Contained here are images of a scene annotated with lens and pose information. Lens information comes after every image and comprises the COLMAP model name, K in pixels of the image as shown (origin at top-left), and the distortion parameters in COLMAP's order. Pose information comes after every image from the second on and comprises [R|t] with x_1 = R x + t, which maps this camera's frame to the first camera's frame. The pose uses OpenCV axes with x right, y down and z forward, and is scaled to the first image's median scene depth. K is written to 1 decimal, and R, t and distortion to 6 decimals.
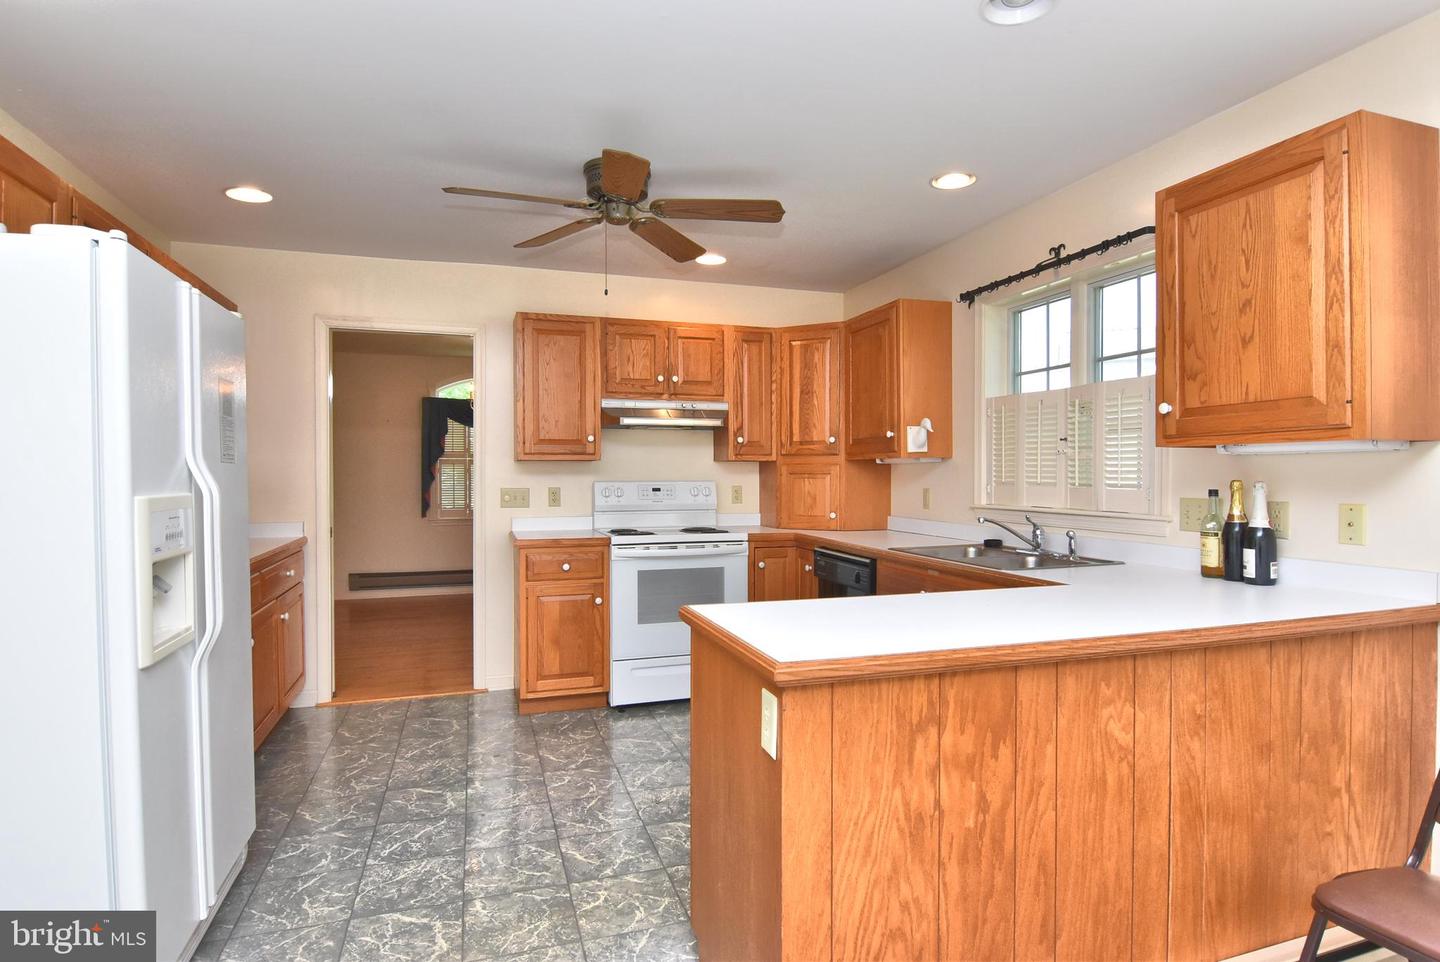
lens RADIAL K [[766.5, 0, 724.2], [0, 766.5, 483.2], [0, 0, 1]] dist [0.003298, -0.020496]
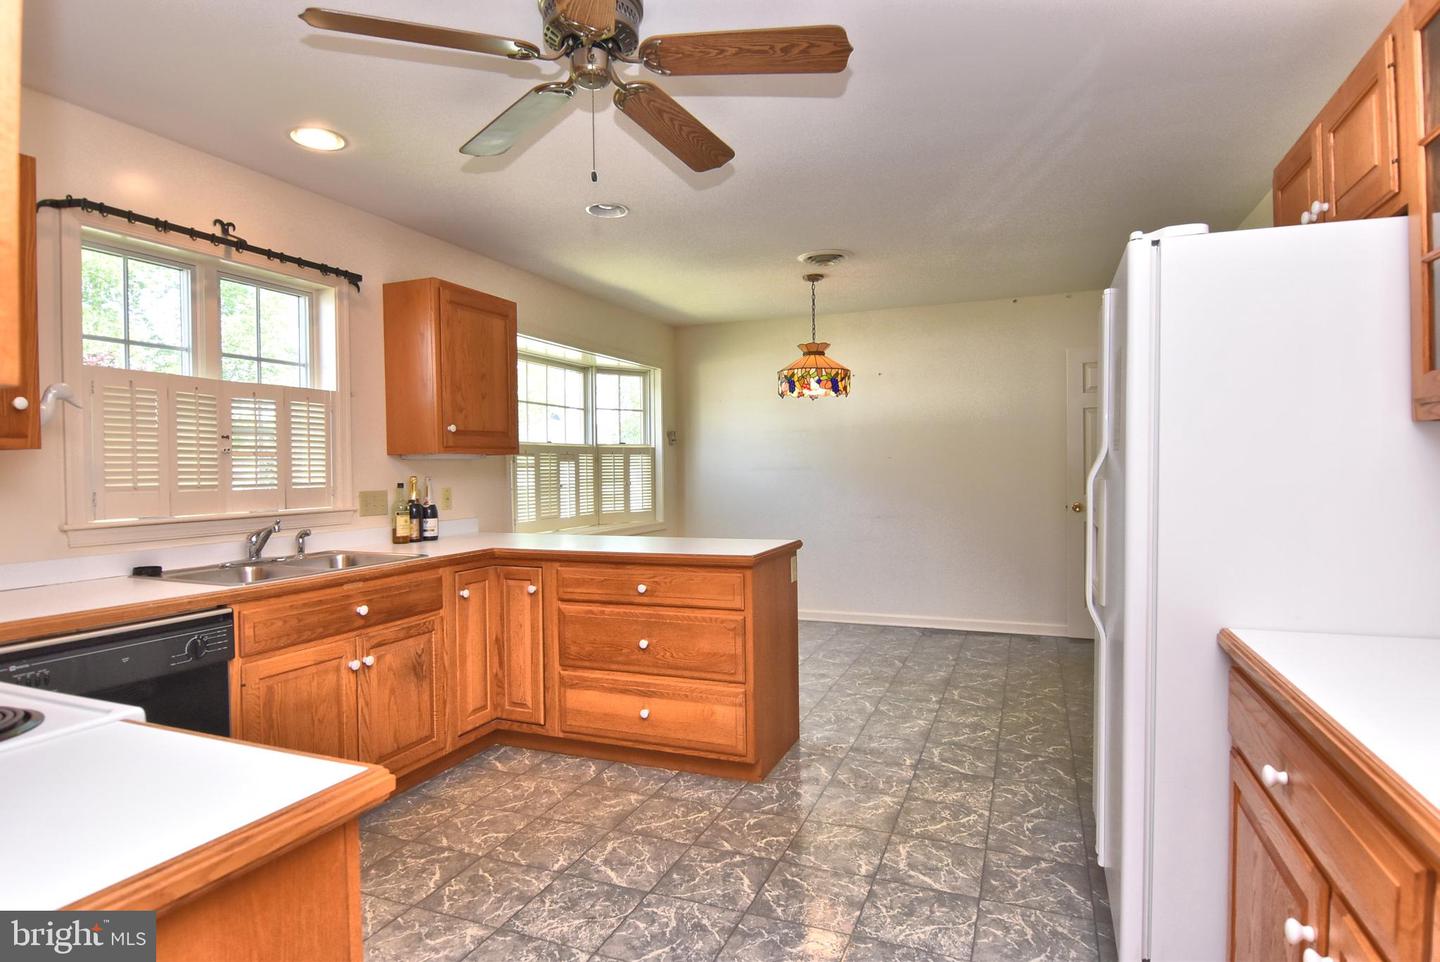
lens RADIAL K [[766.5, 0, 724.2], [0, 766.5, 483.2], [0, 0, 1]] dist [0.003298, -0.020496]
pose [[-0.763683, -0.005588, 0.645567, -0.525591], [0.019788, 0.999290, 0.032059, -0.017501], [-0.645288, 0.037258, -0.763030, 1.169633]]
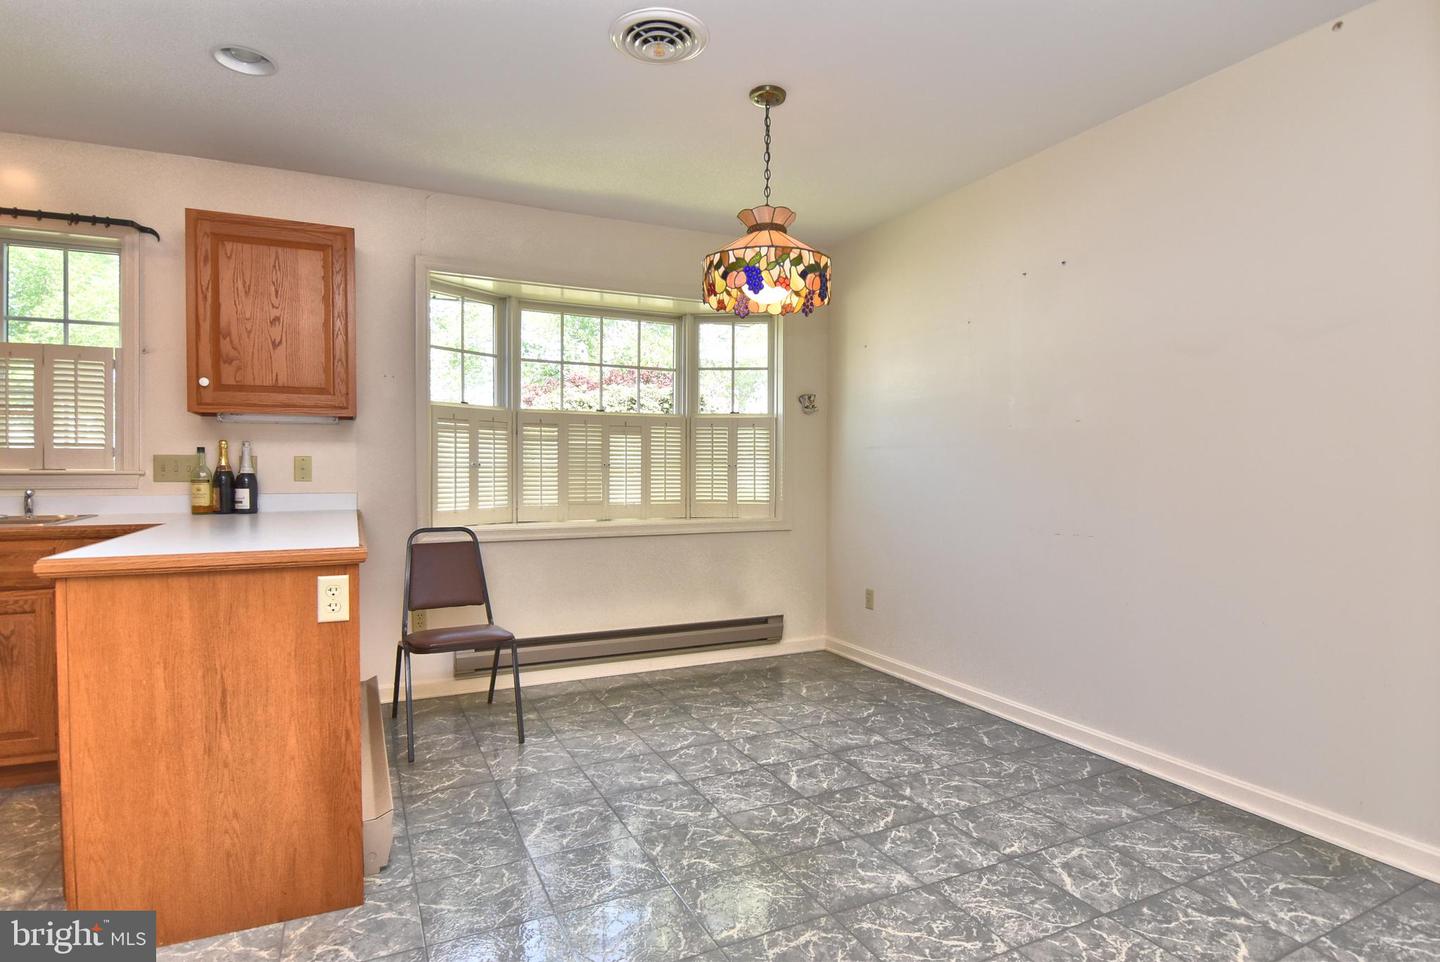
lens RADIAL K [[771.0, 0, 723.6], [0, 771.0, 480.5], [0, 0, 1]] dist [0.014380, -0.023345]
pose [[-0.132295, -0.014248, 0.991108, -0.538589], [0.011237, 0.999811, 0.015873, 0.037161], [-0.991147, 0.013237, -0.132109, 0.197874]]
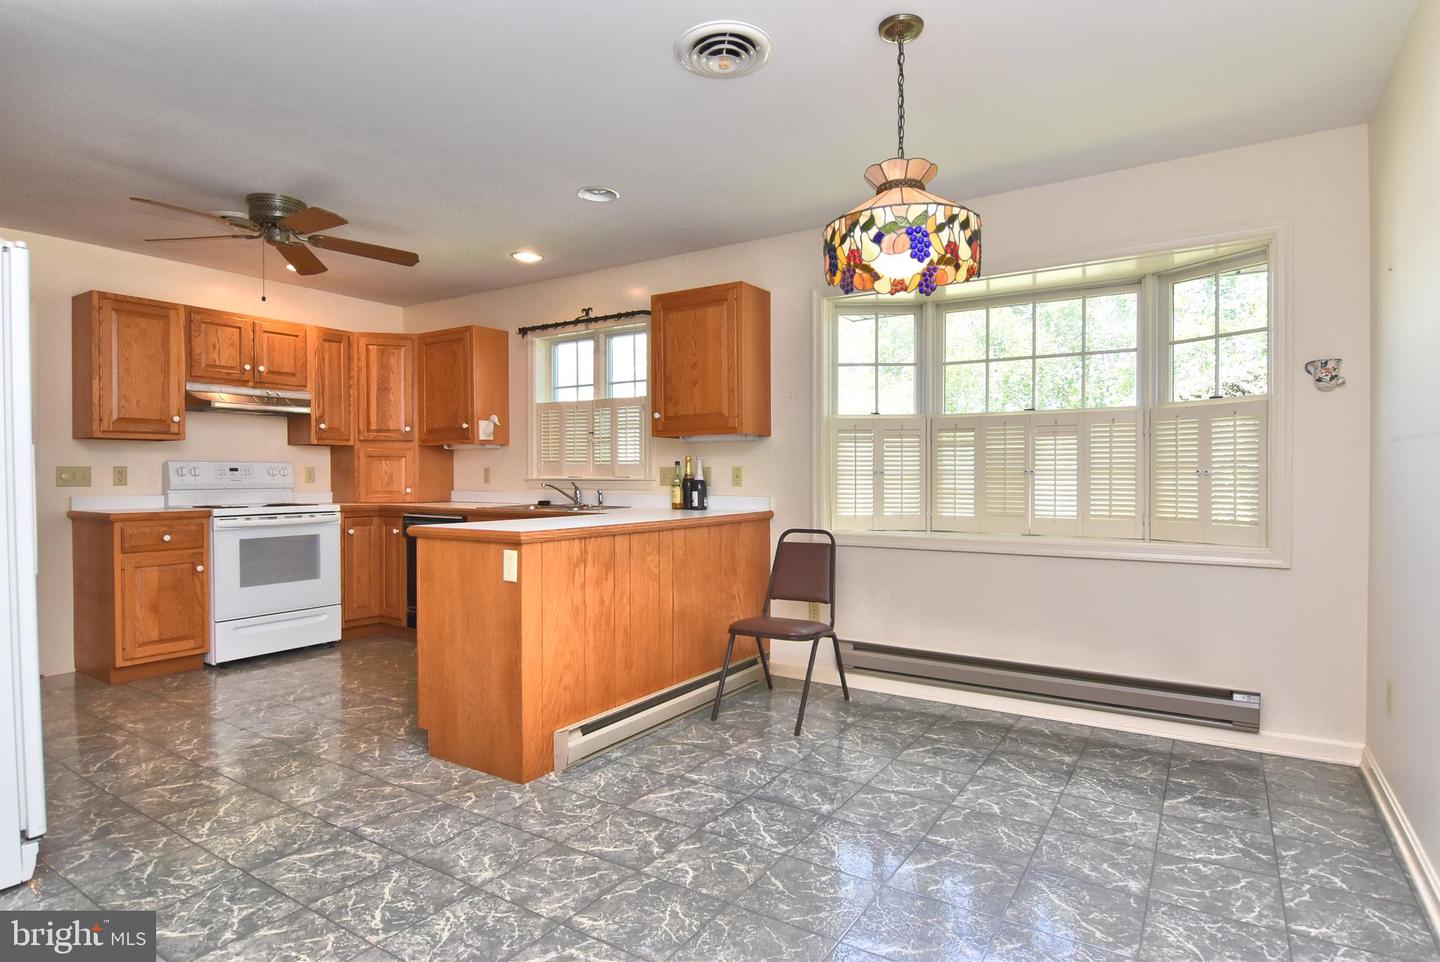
lens RADIAL K [[771.0, 0, 723.6], [0, 771.0, 480.5], [0, 0, 1]] dist [0.014380, -0.023345]
pose [[0.777400, -0.004227, 0.628993, -0.298337], [0.008460, 0.999957, -0.003737, 0.042541], [-0.628950, 0.008226, 0.777402, -0.345039]]
